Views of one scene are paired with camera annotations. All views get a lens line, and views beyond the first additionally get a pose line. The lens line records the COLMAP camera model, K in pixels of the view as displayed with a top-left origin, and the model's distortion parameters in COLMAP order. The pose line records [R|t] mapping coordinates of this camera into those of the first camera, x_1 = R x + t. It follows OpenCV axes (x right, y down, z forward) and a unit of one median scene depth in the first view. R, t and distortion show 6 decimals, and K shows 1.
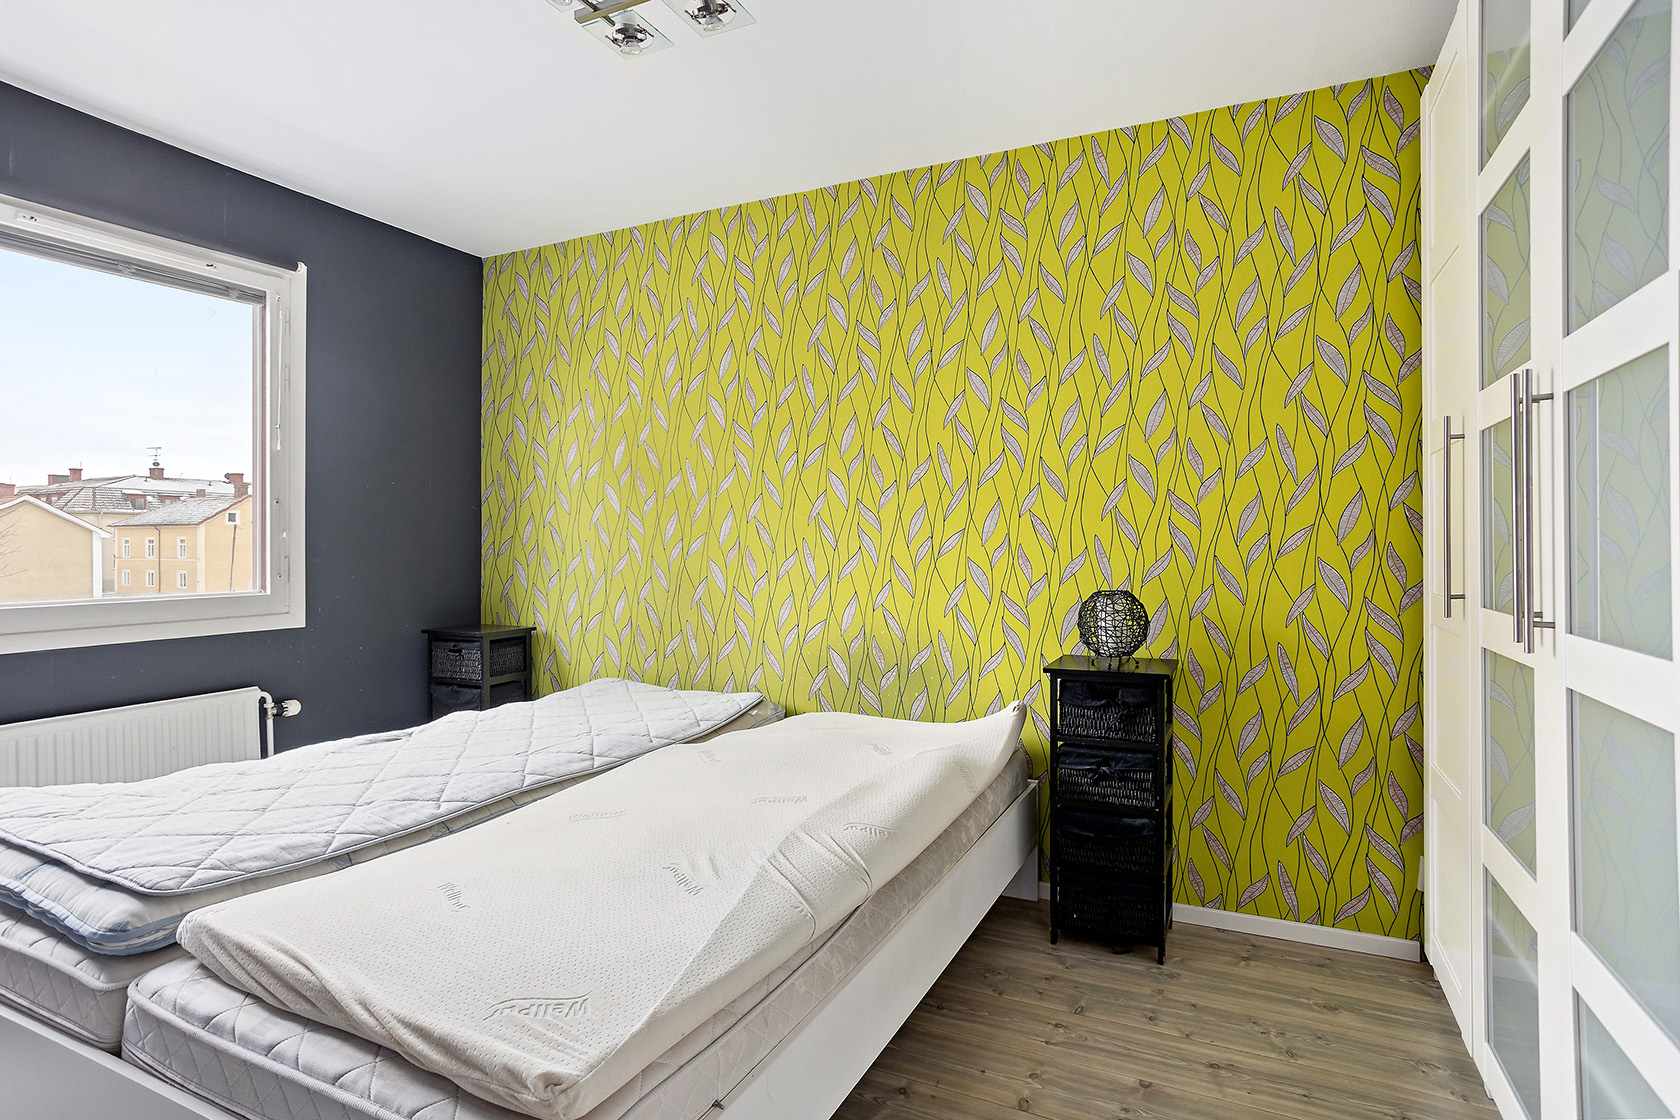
lens RADIAL K [[838.1, 0, 841.8], [0, 838.1, 549.9], [0, 0, 1]] dist [-0.023520, 0.002690]
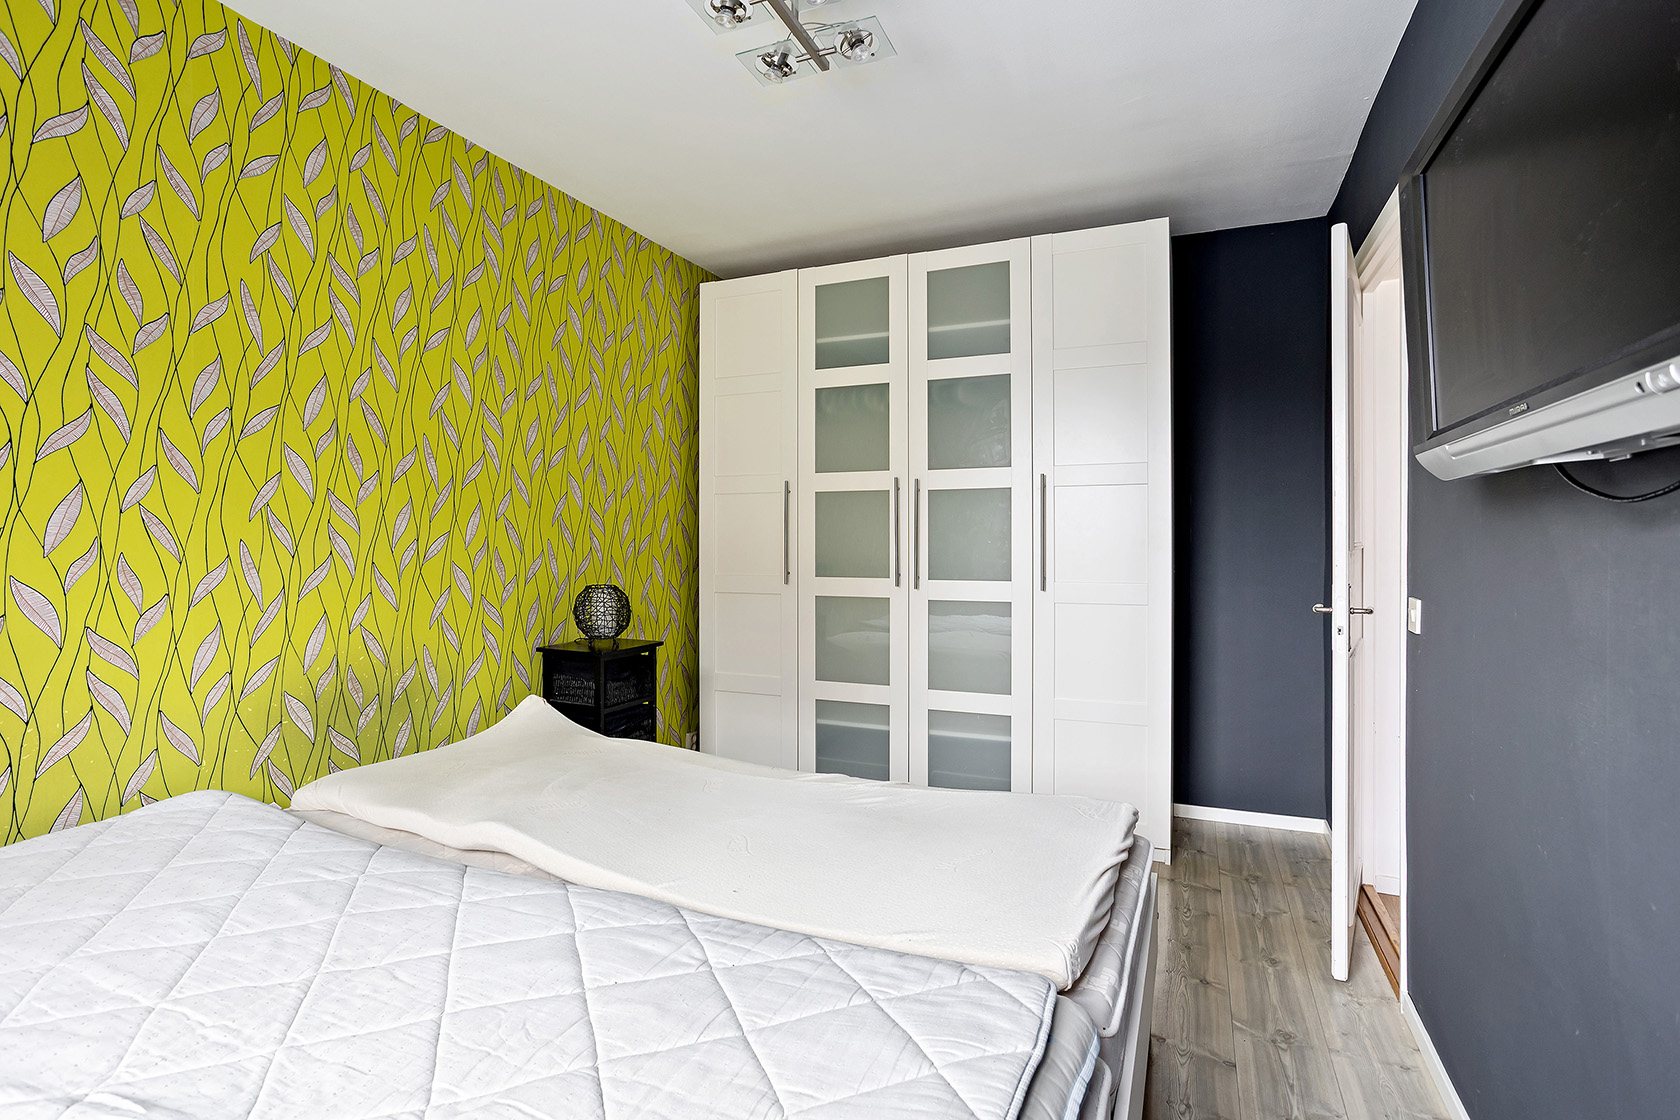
lens RADIAL K [[838.1, 0, 842.3], [0, 838.1, 556.6], [0, 0, 1]] dist [-0.023520, 0.002690]
pose [[-0.039926, -0.018524, 0.999031, -0.763232], [0.001861, 0.999825, 0.018613, -0.012773], [-0.999201, 0.002602, -0.039885, 0.577945]]
